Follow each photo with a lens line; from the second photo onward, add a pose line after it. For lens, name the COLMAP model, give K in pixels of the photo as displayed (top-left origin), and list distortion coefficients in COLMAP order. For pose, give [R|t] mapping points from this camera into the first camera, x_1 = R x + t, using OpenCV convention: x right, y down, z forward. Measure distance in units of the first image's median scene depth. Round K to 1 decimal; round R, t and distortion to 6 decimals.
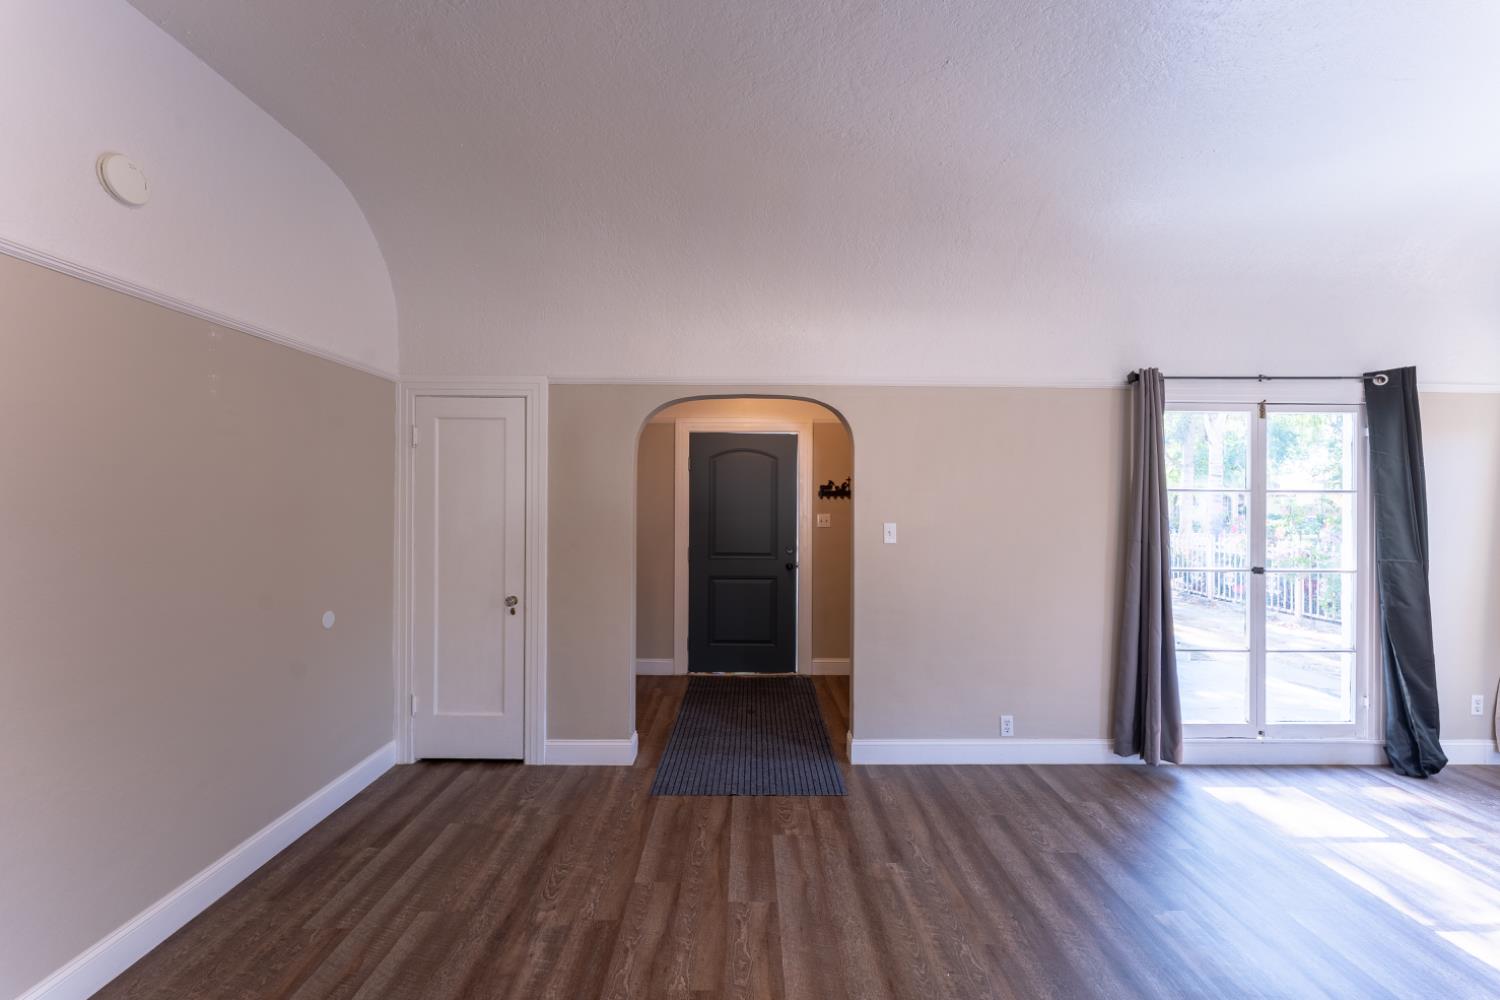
lens RADIAL K [[603.6, 0, 746.3], [0, 603.6, 495.4], [0, 0, 1]] dist [0.000438, -0.000656]
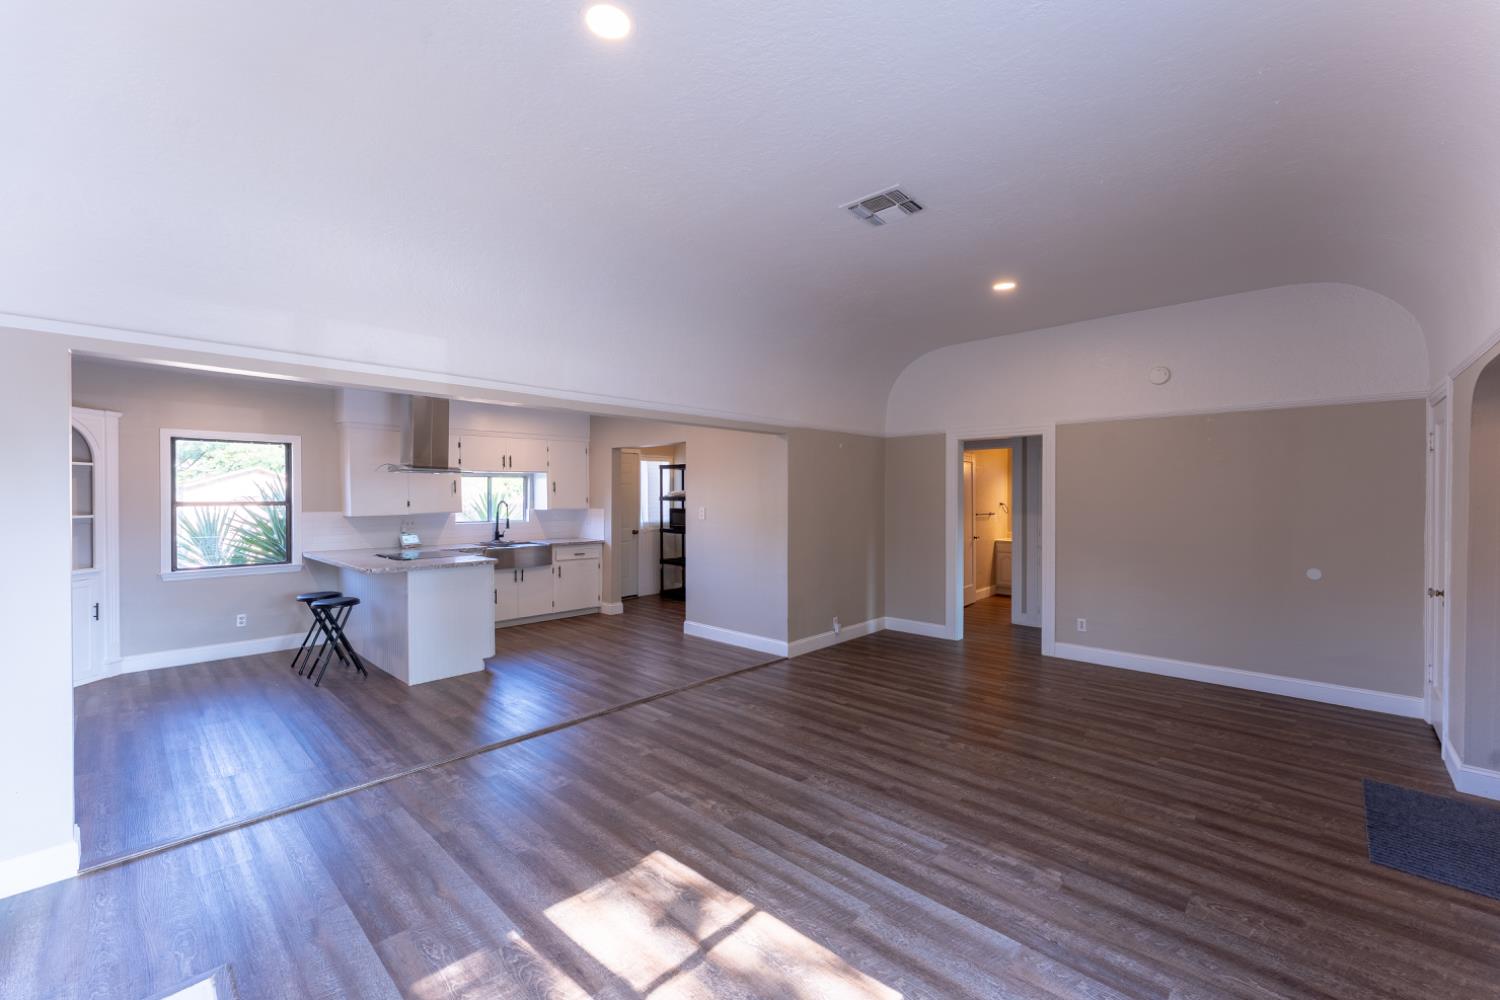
lens RADIAL K [[603.6, 0, 753.8], [0, 603.6, 500.2], [0, 0, 1]] dist [0.000438, -0.000656]
pose [[-0.686079, 0.003058, -0.727520, 1.299580], [0.003861, 0.999992, 0.000563, 0.010636], [0.727516, -0.002423, -0.686086, 0.942029]]
